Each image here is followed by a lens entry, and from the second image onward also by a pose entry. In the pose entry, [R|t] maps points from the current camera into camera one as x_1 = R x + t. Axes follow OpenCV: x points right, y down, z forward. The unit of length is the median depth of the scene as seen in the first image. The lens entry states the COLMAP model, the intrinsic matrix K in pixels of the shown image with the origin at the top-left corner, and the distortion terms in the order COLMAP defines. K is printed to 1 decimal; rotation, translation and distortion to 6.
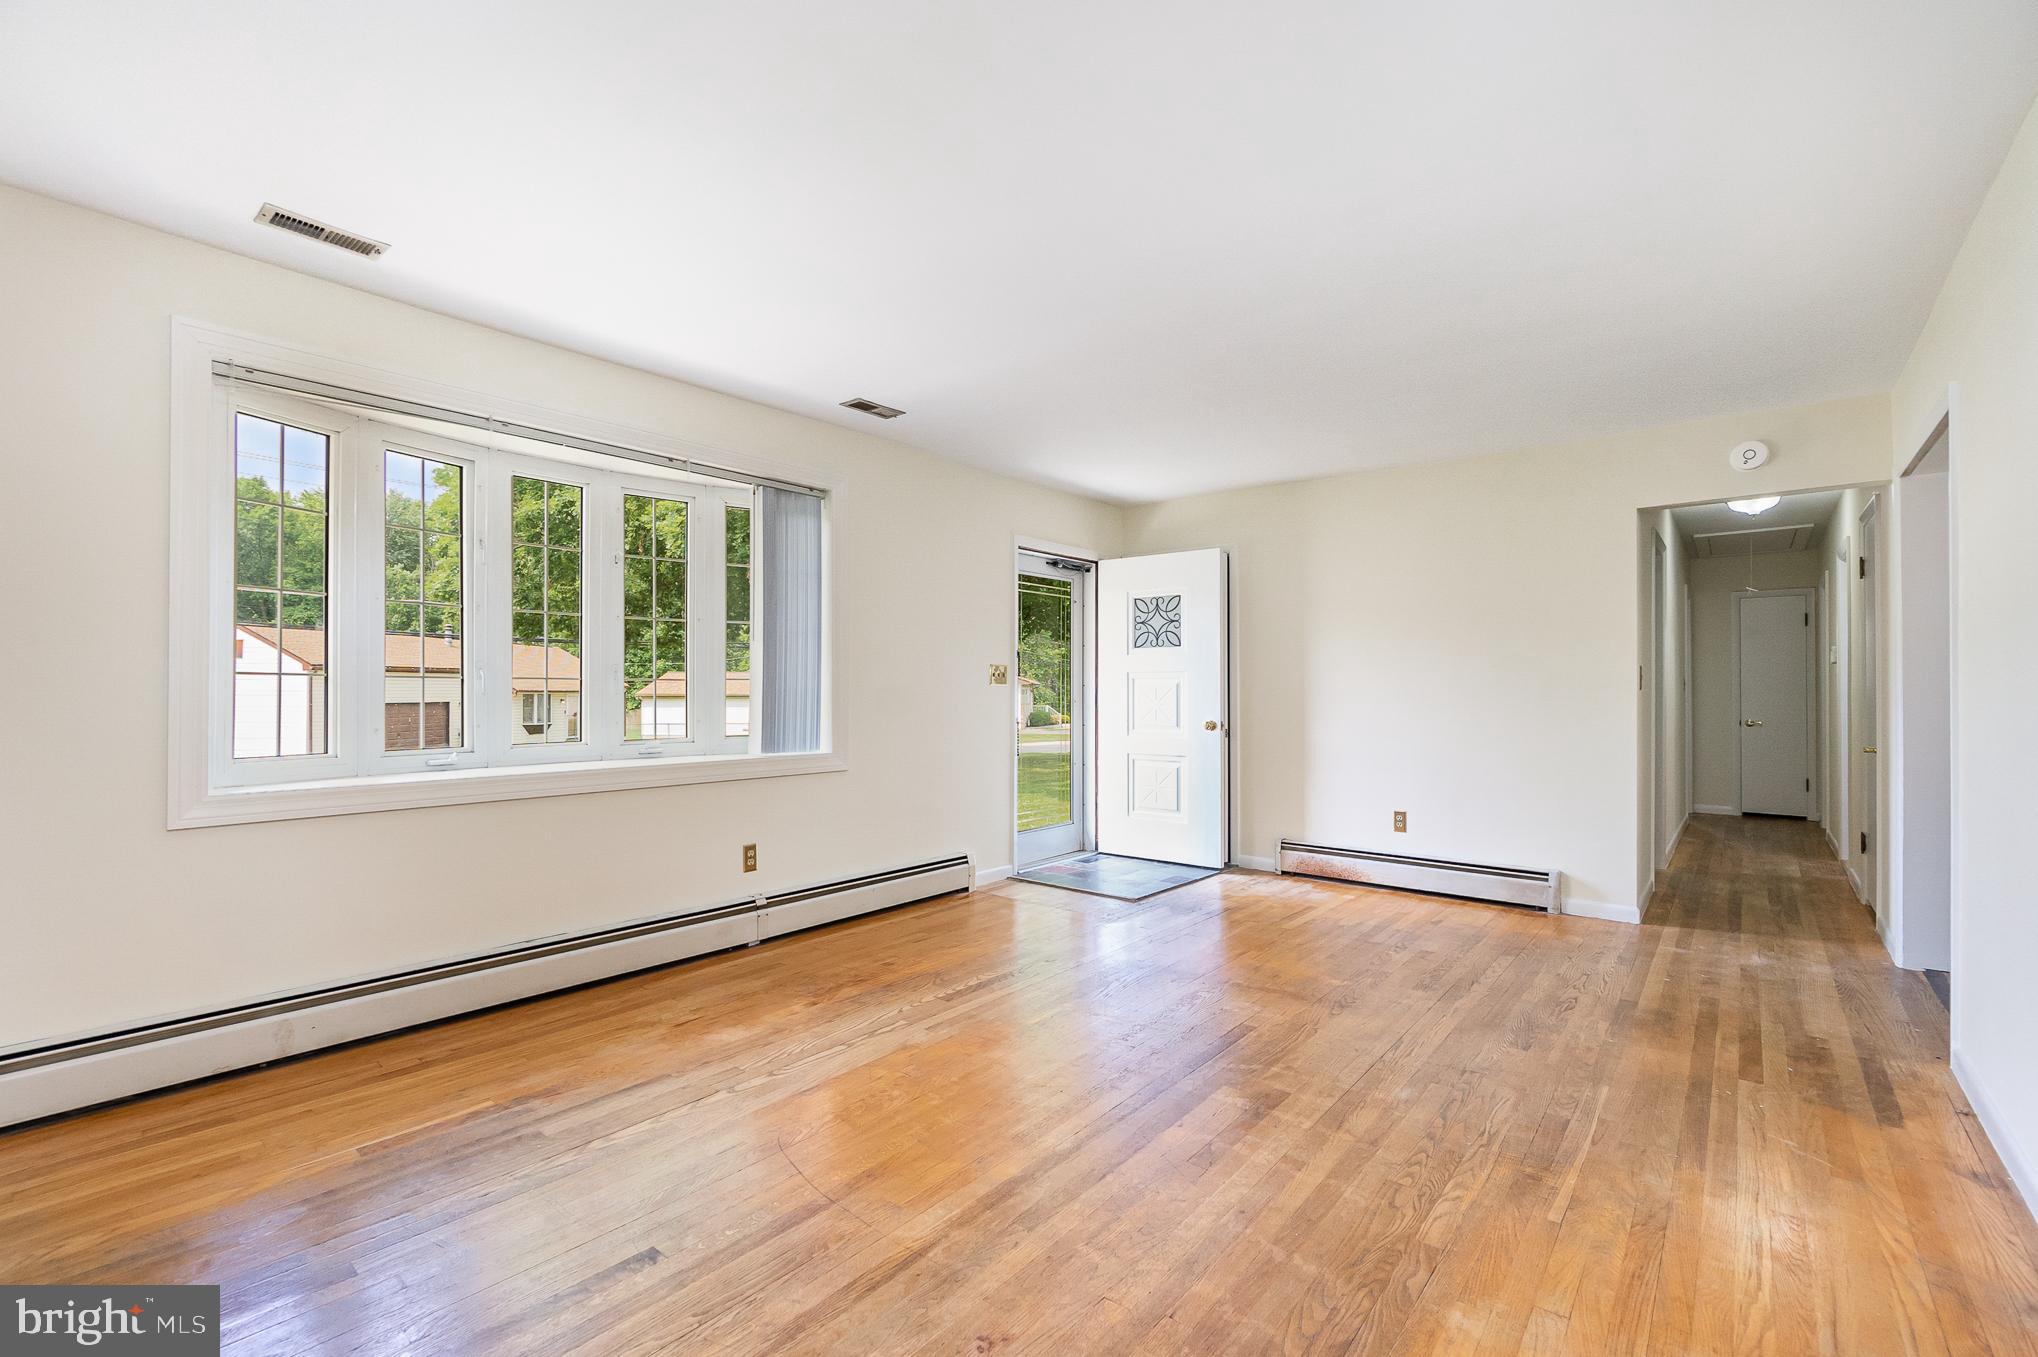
lens RADIAL K [[882.0, 0, 1019.0], [0, 882.0, 678.5], [0, 0, 1]] dist [0.000068, 0.000344]
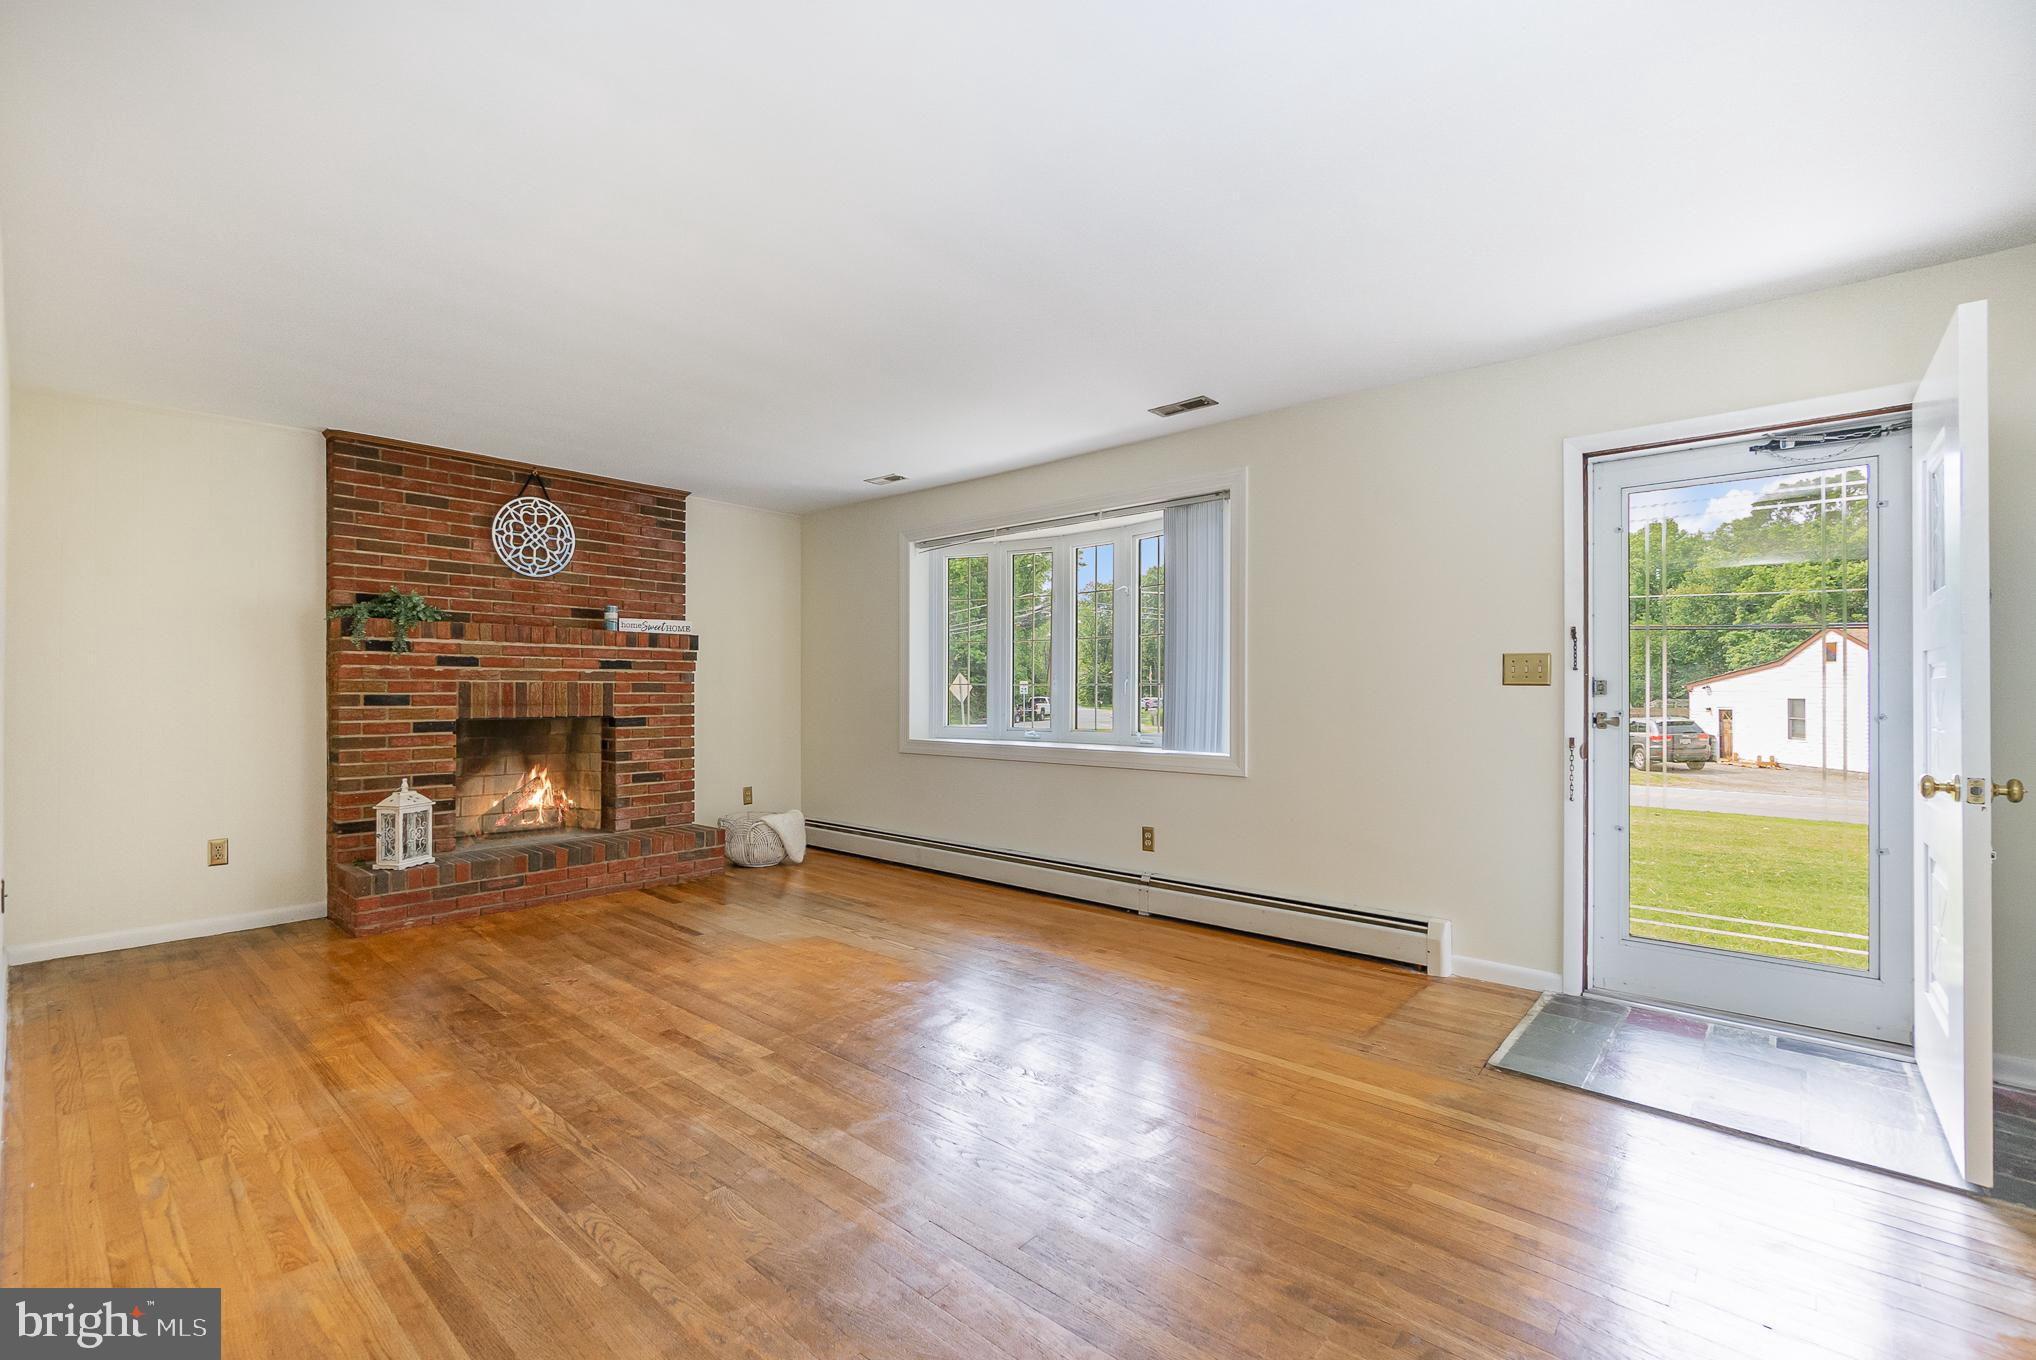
lens RADIAL K [[862.9, 0, 975.2], [0, 862.9, 692.0], [0, 0, 1]] dist [-0.001478, -0.000399]
pose [[-0.047802, -0.000927, -0.998856, 0.888267], [0.012548, 0.999920, -0.001528, 0.012574], [0.998778, -0.012606, -0.047787, 0.897998]]
